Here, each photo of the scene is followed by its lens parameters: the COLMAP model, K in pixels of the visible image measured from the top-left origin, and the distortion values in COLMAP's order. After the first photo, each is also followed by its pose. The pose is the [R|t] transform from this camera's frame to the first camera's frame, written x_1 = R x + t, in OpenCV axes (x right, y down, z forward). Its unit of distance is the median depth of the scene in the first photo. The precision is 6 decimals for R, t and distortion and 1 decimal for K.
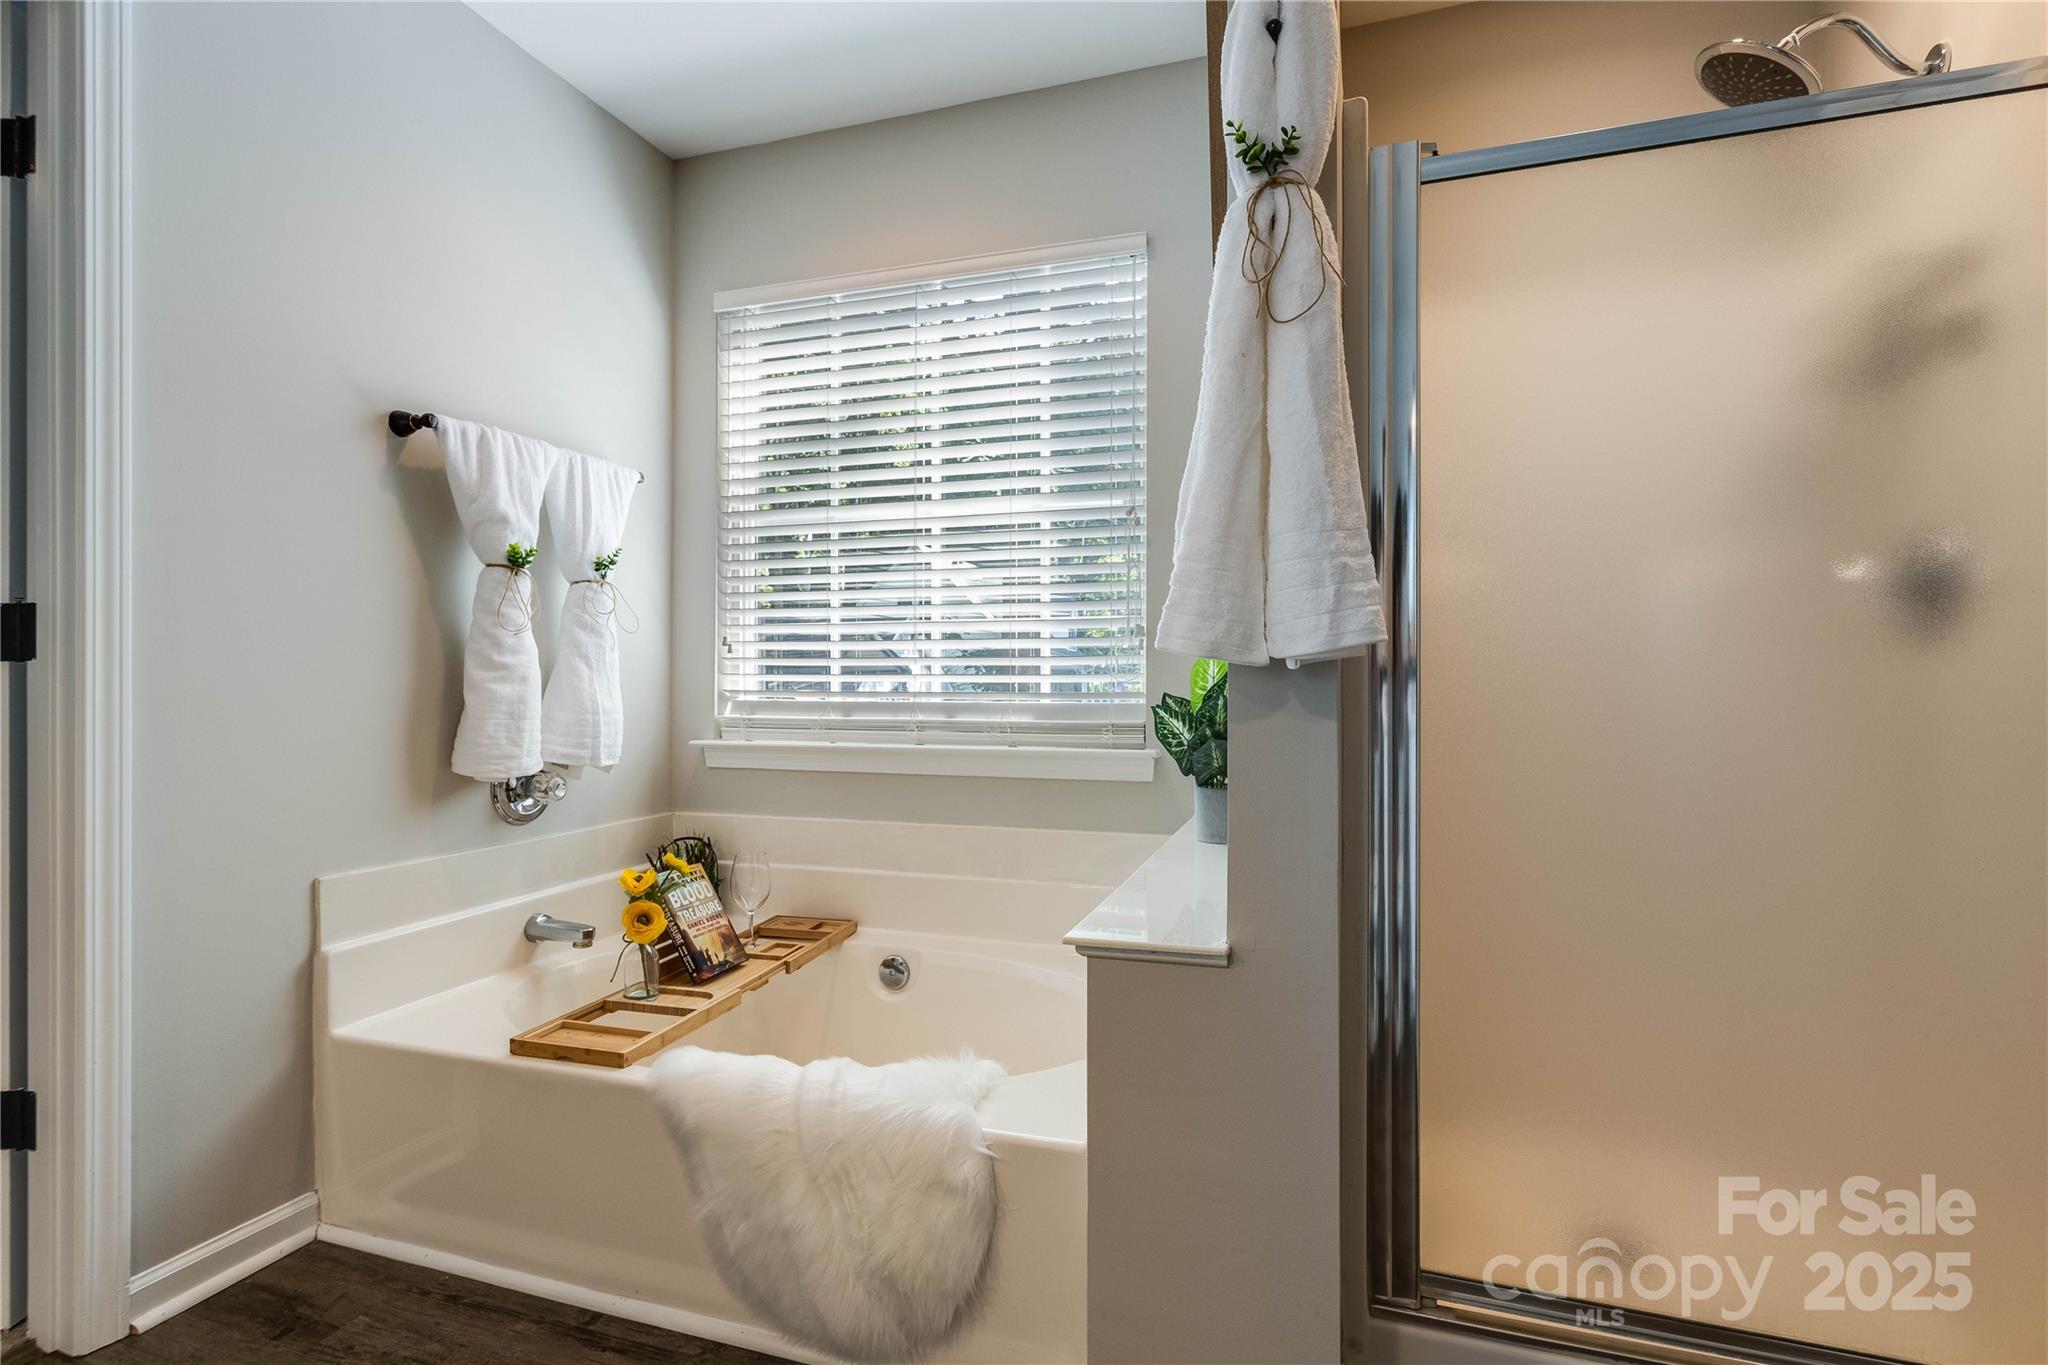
lens RADIAL K [[991.5, 0, 1021.2], [0, 991.5, 697.2], [0, 0, 1]] dist [0.002504, 0.001533]
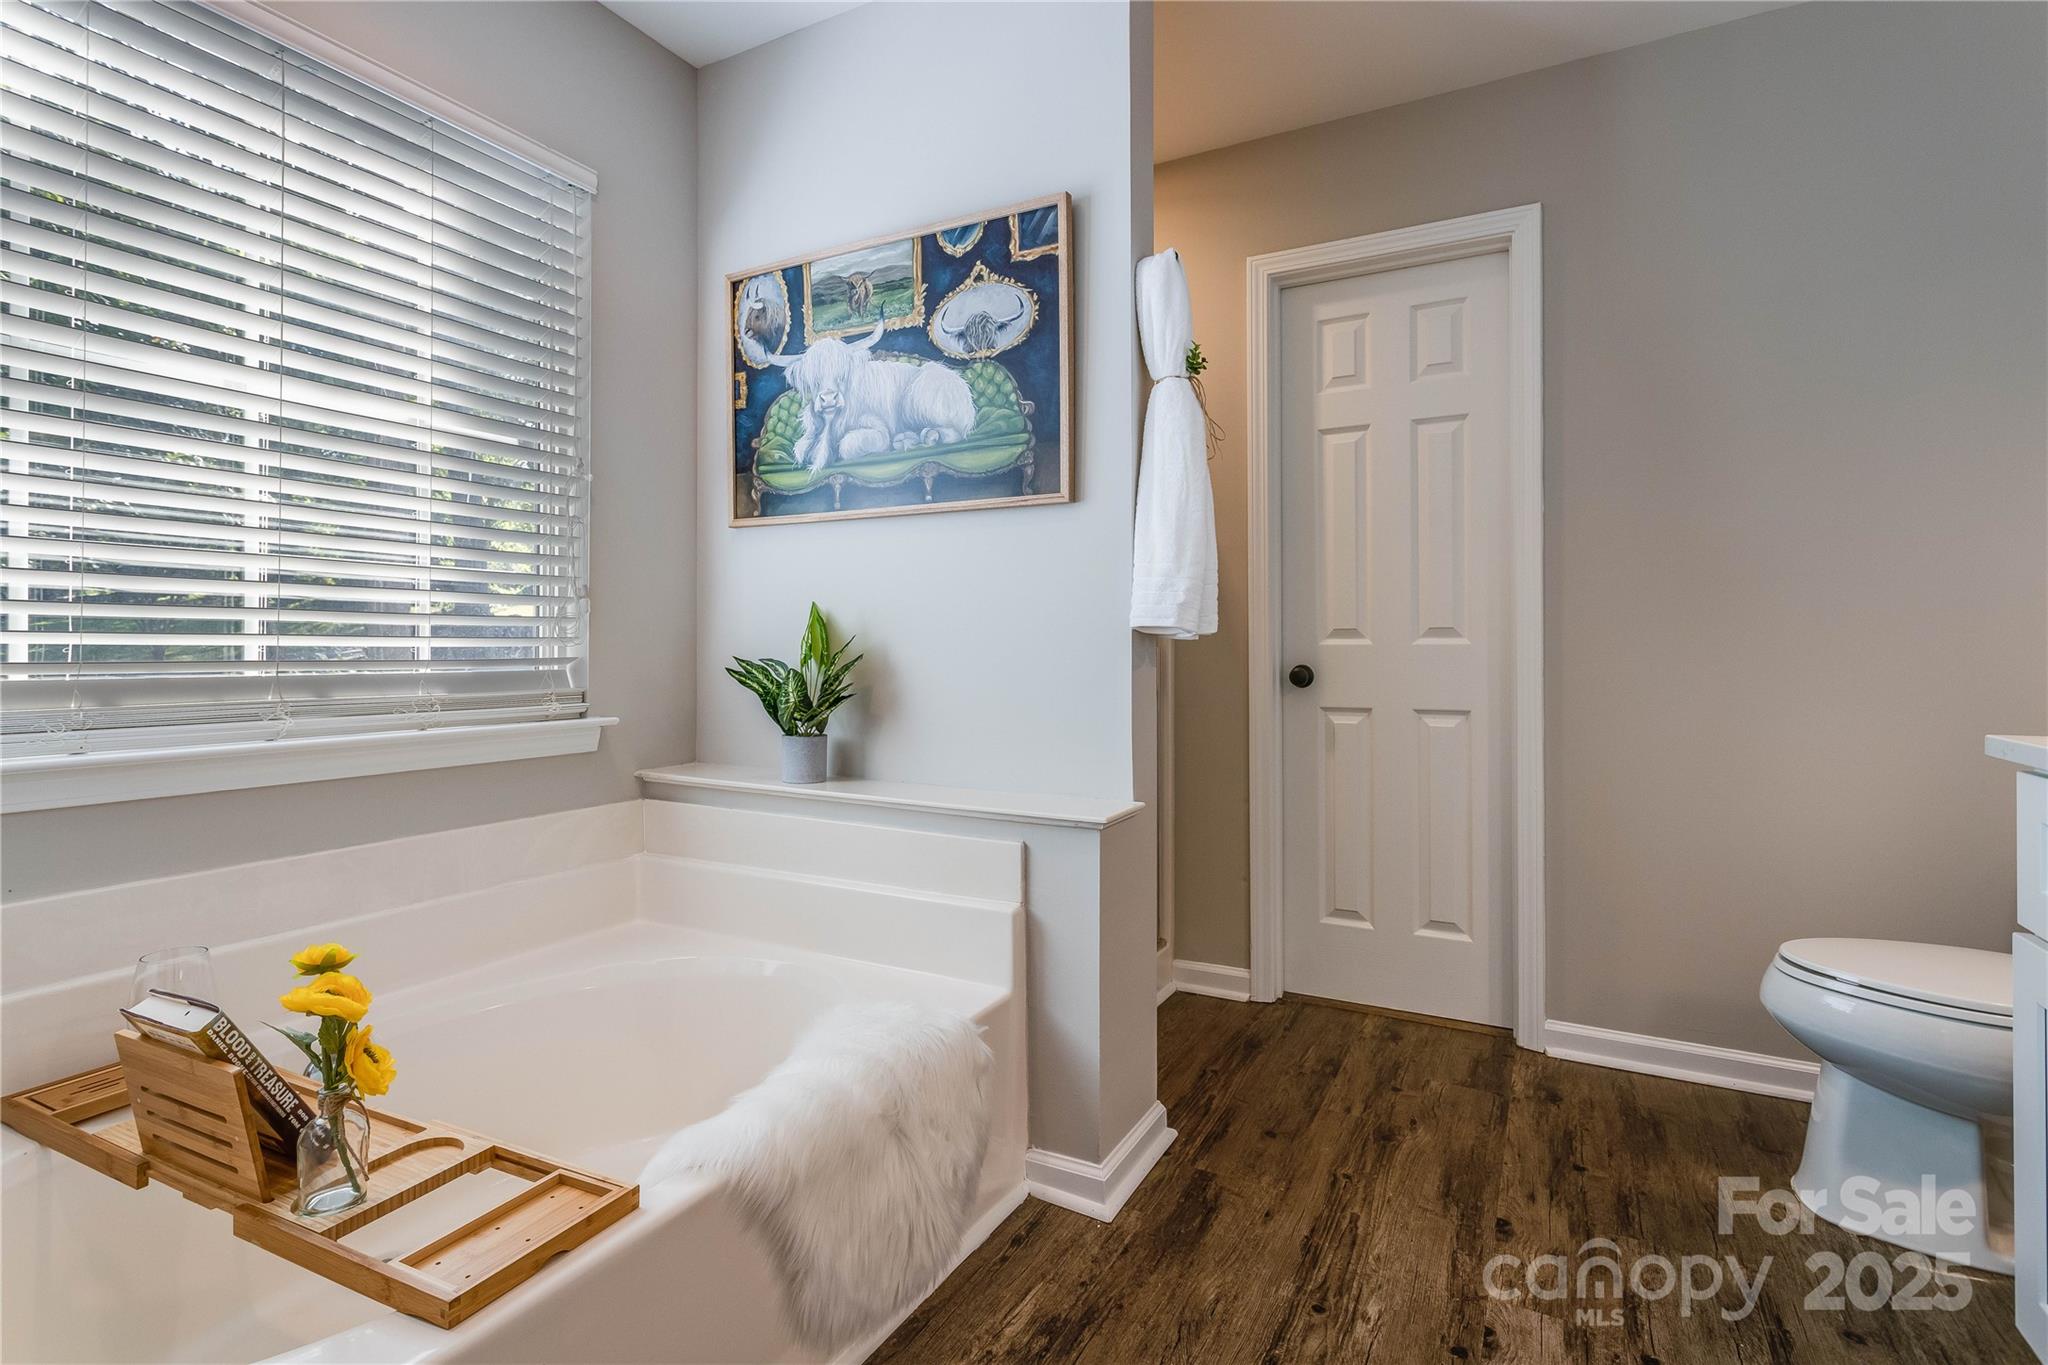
lens RADIAL K [[991.5, 0, 1028.2], [0, 991.5, 659.8], [0, 0, 1]] dist [0.002504, 0.001533]
pose [[0.175697, -0.013423, 0.984353, -0.660870], [0.009633, 0.999883, 0.011915, -0.008912], [-0.984397, 0.007389, 0.175805, 0.388645]]
